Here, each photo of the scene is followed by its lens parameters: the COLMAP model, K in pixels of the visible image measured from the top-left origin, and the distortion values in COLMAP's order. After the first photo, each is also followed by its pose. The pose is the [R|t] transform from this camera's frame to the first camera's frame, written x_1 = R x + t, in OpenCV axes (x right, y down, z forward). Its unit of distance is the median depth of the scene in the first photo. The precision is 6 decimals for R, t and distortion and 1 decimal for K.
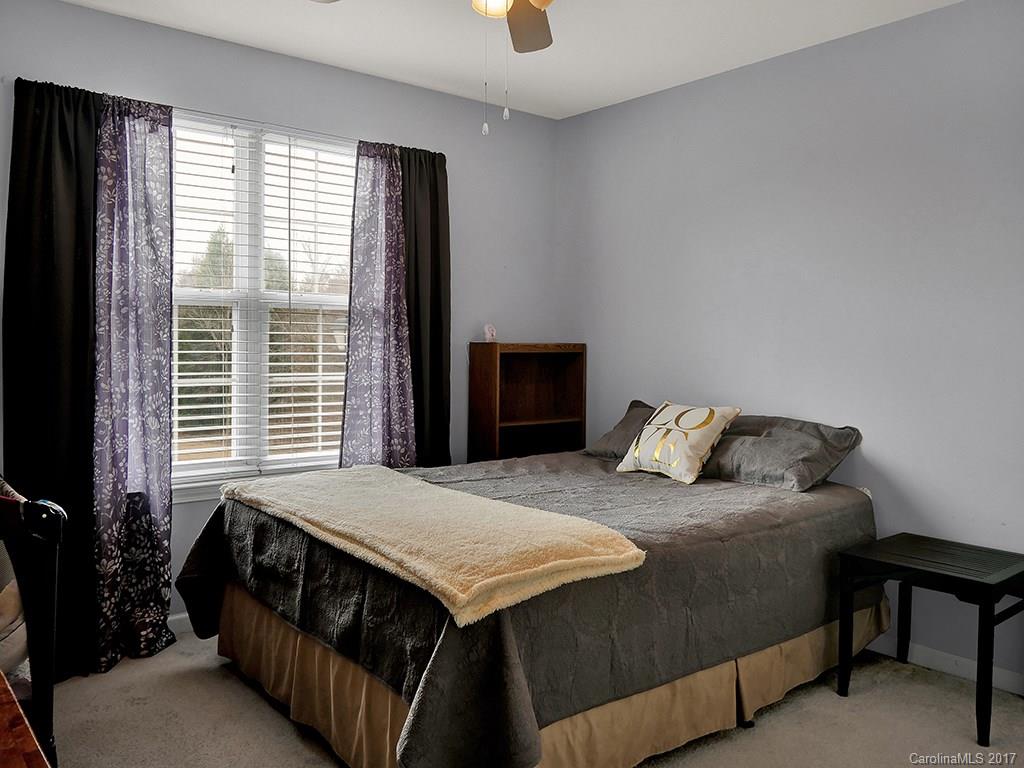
lens RADIAL K [[816.2, 0, 510.5], [0, 816.2, 379.3], [0, 0, 1]] dist [-0.001604, -0.000600]
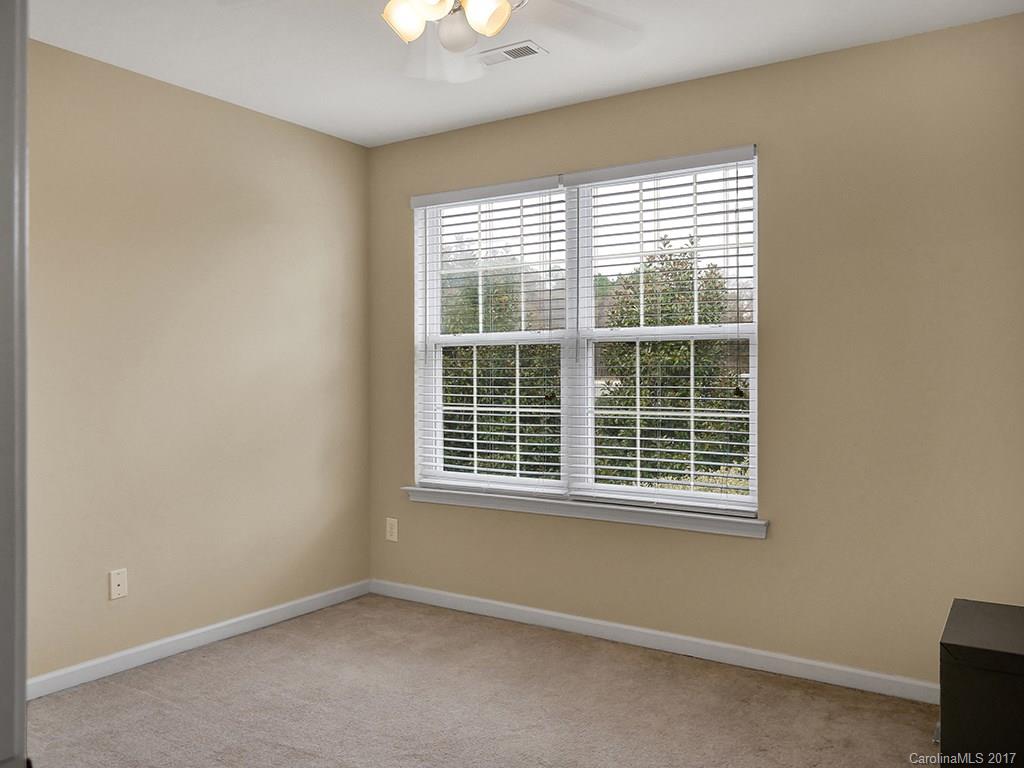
lens RADIAL K [[816.2, 0, 510.7], [0, 816.2, 383.6], [0, 0, 1]] dist [-0.001604, -0.000600]
pose [[0.285256, 0.004376, -0.958441, 0.829897], [-0.035251, 0.999361, -0.005929, -0.030196], [0.957803, 0.035477, 0.285228, 0.724802]]
